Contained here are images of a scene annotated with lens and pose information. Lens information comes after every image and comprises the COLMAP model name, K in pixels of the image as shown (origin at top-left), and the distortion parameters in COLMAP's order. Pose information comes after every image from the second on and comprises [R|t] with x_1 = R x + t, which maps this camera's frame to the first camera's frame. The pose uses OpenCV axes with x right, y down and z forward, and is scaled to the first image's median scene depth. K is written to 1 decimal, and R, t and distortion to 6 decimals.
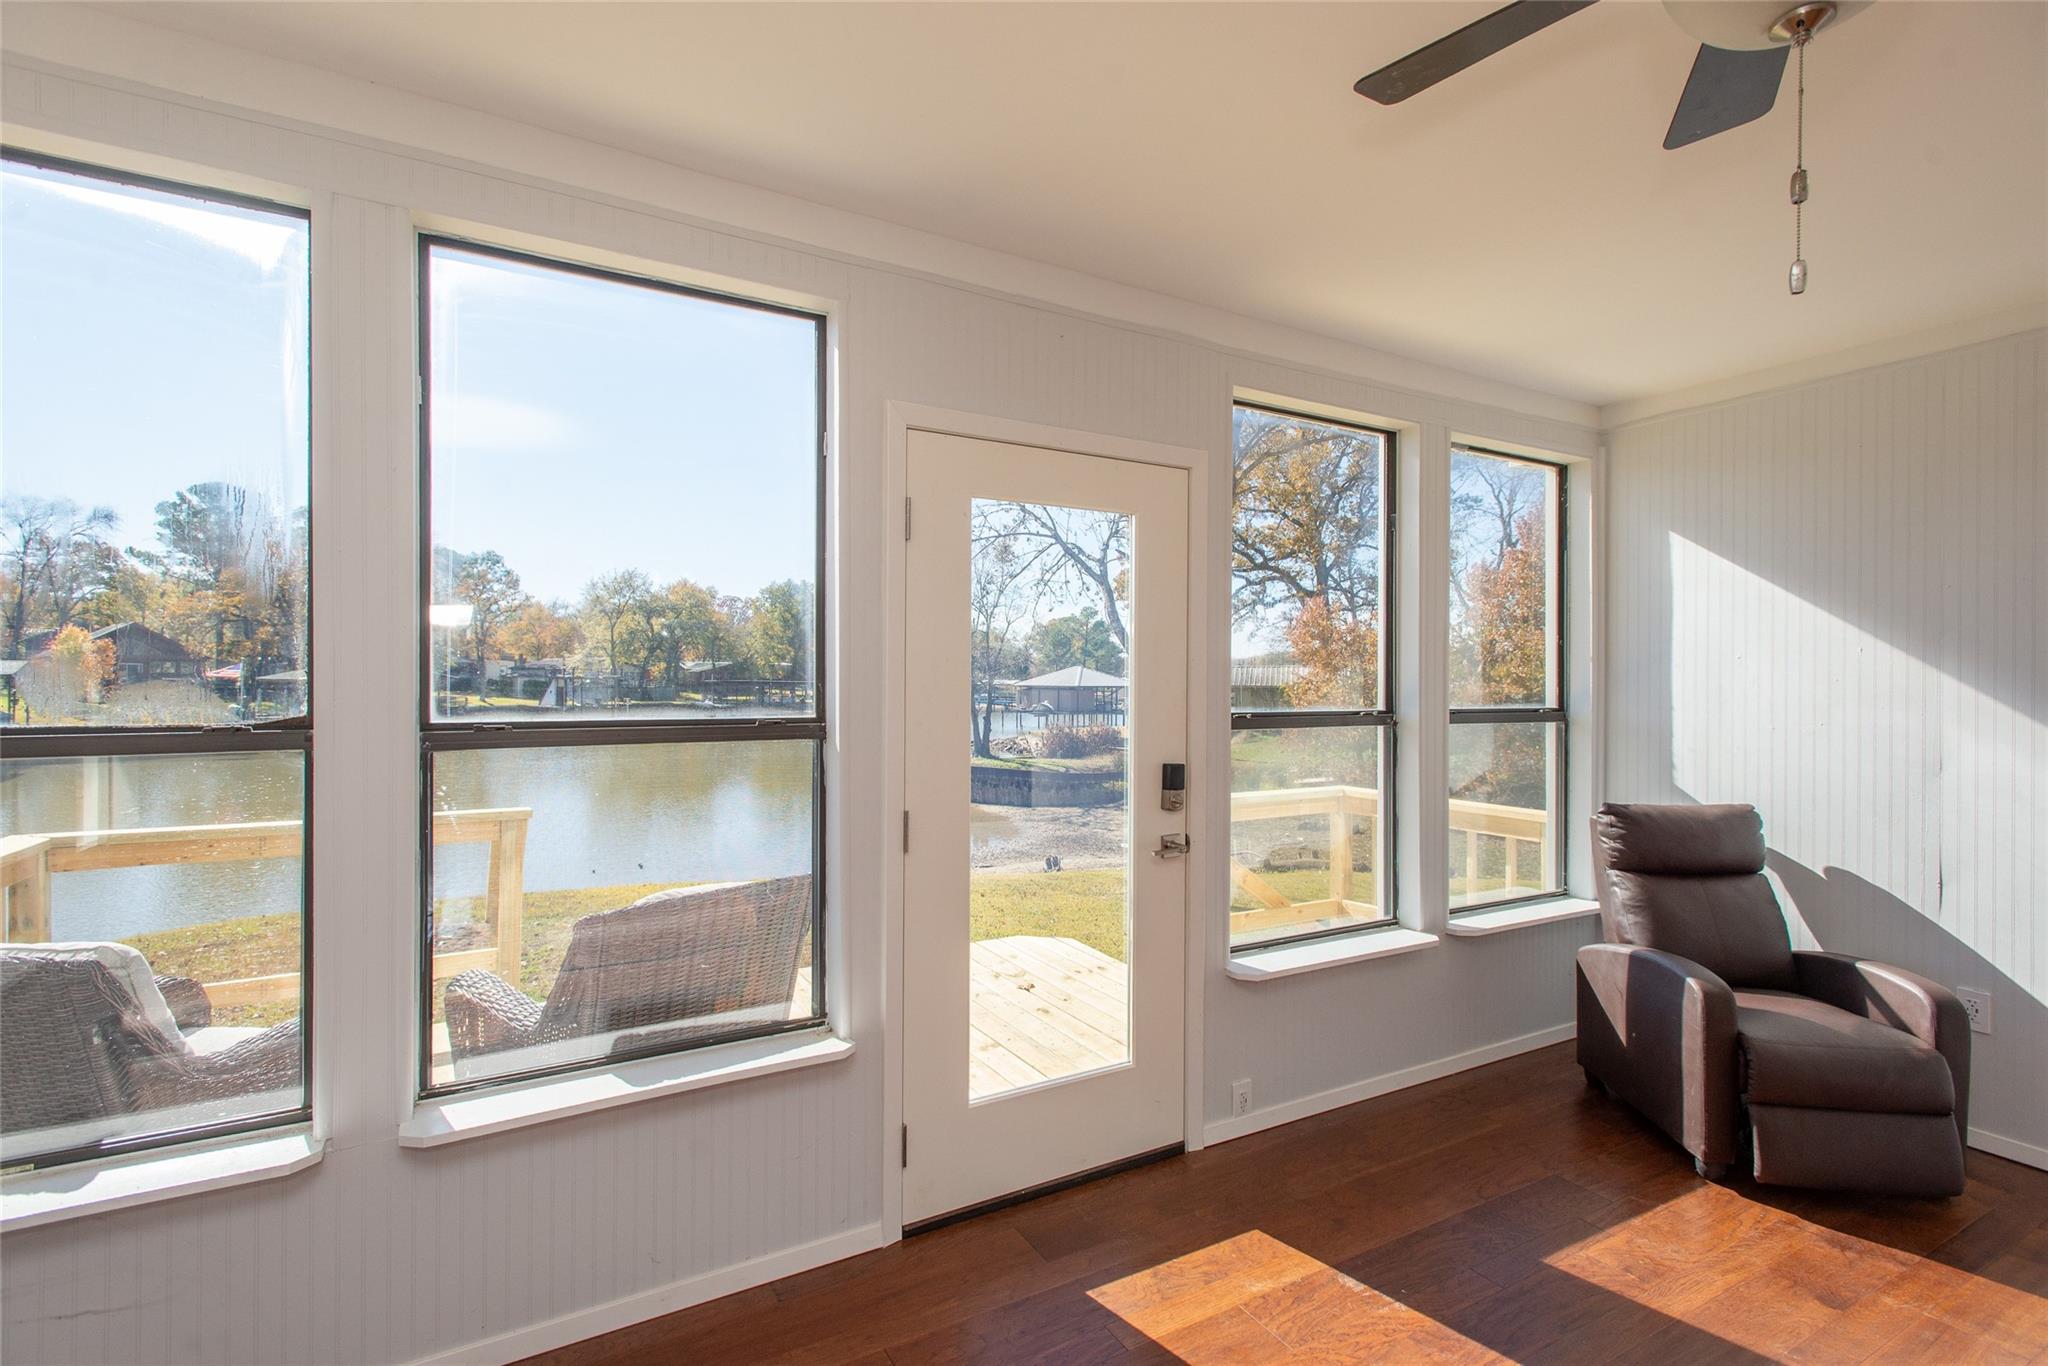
lens RADIAL K [[960.7, 0, 1024.0], [0, 960.7, 683.0], [0, 0, 1]] dist [0.003237, 0.000346]
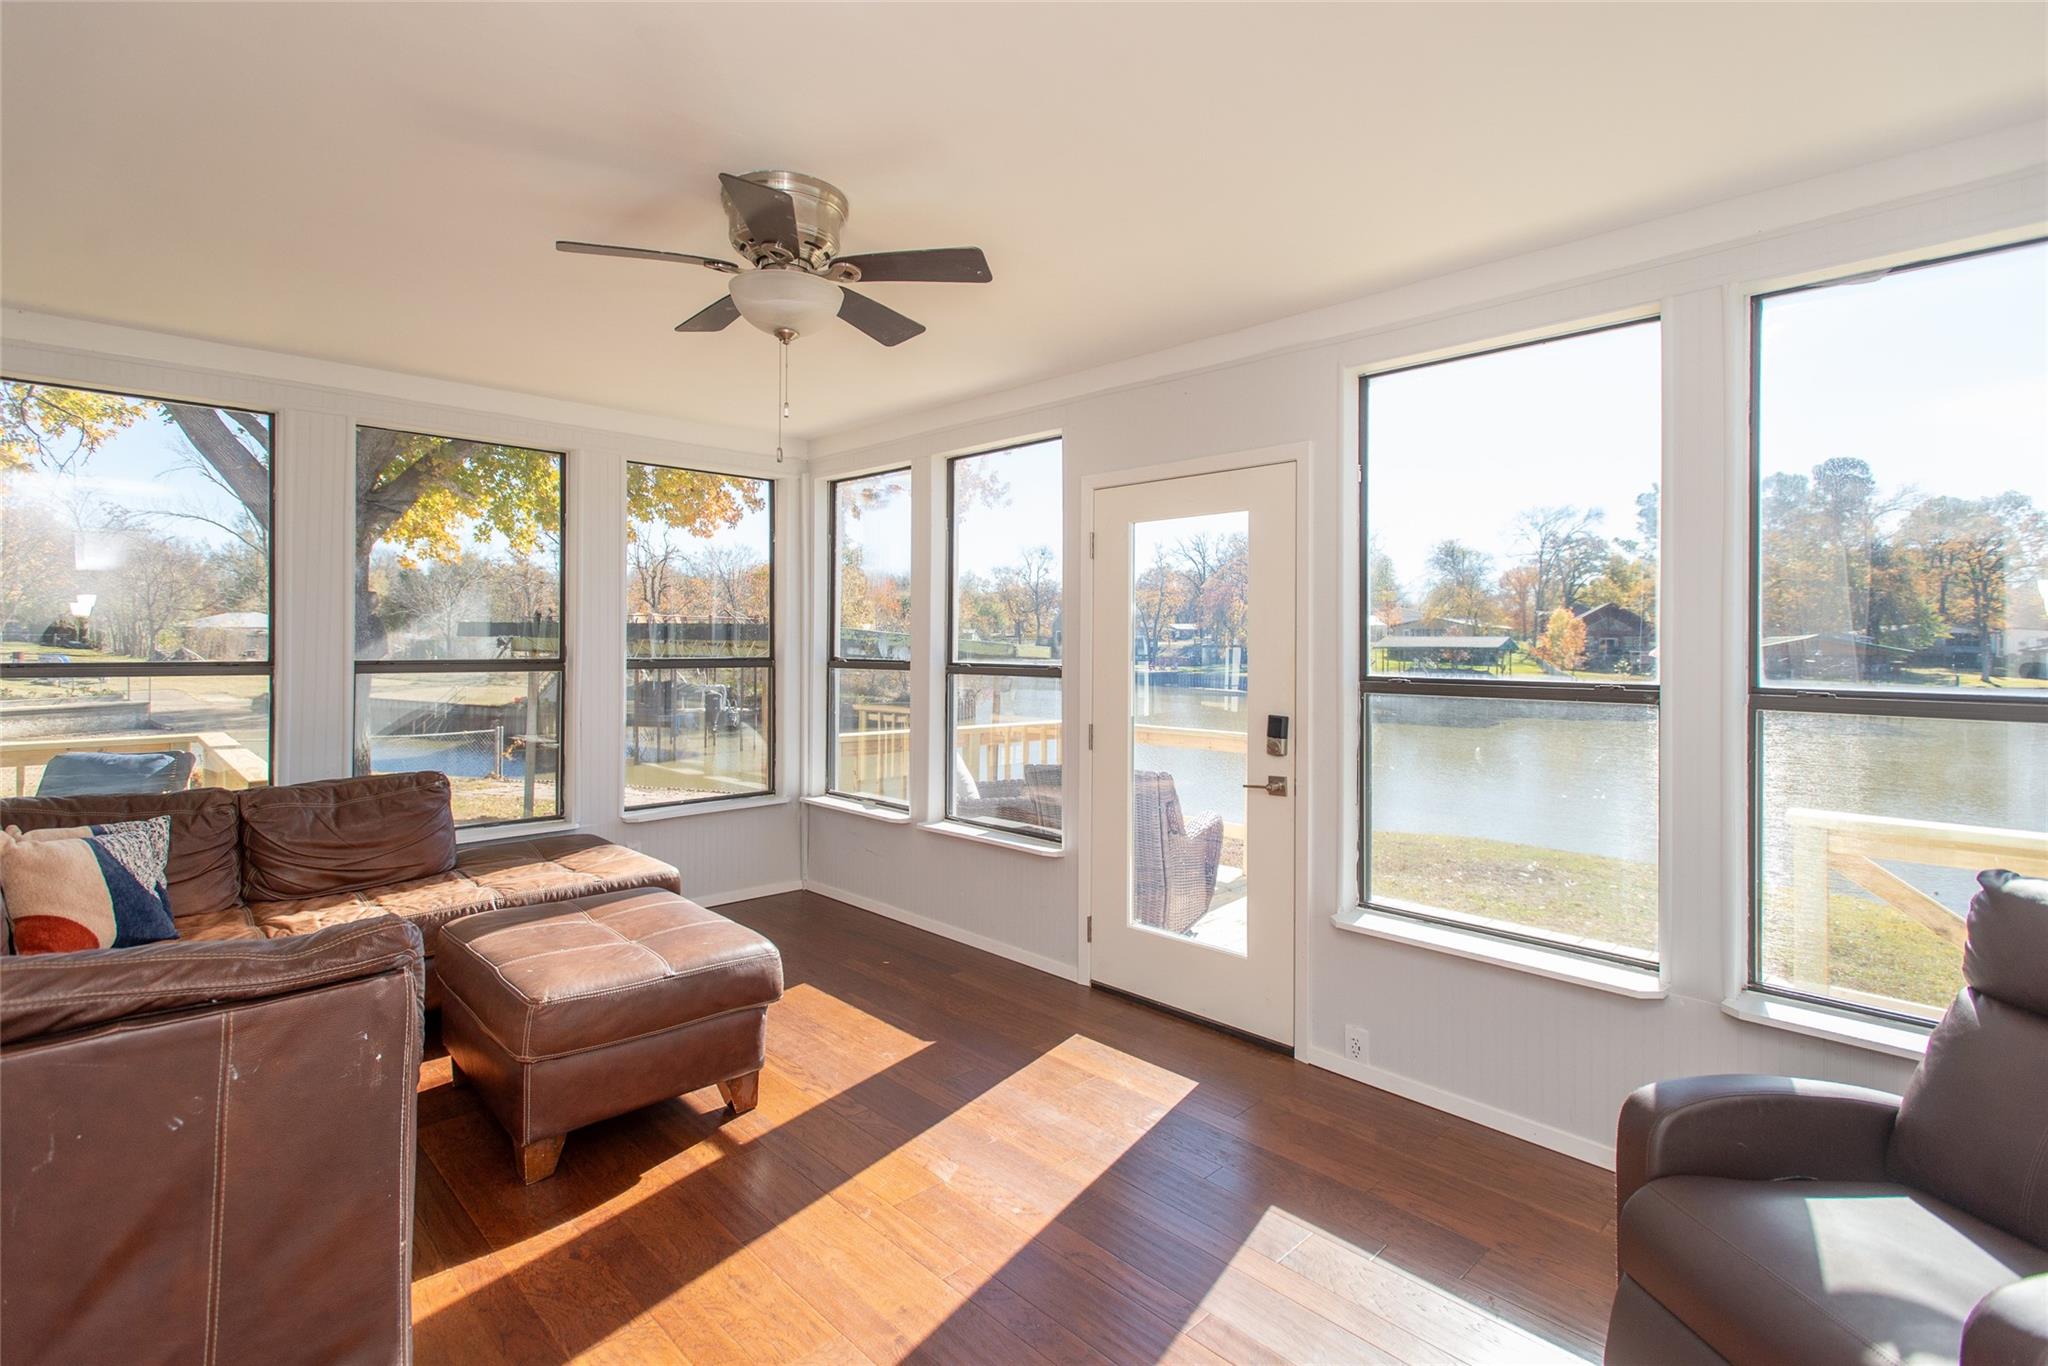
lens RADIAL K [[1002.6, 0, 1021.7], [0, 1002.6, 646.1], [0, 0, 1]] dist [-0.000329, -0.000115]
pose [[0.238165, -0.001915, -0.971223, 1.238966], [-0.008680, 0.999954, -0.004100, 0.006898], [0.971186, 0.009407, 0.238137, 0.393536]]
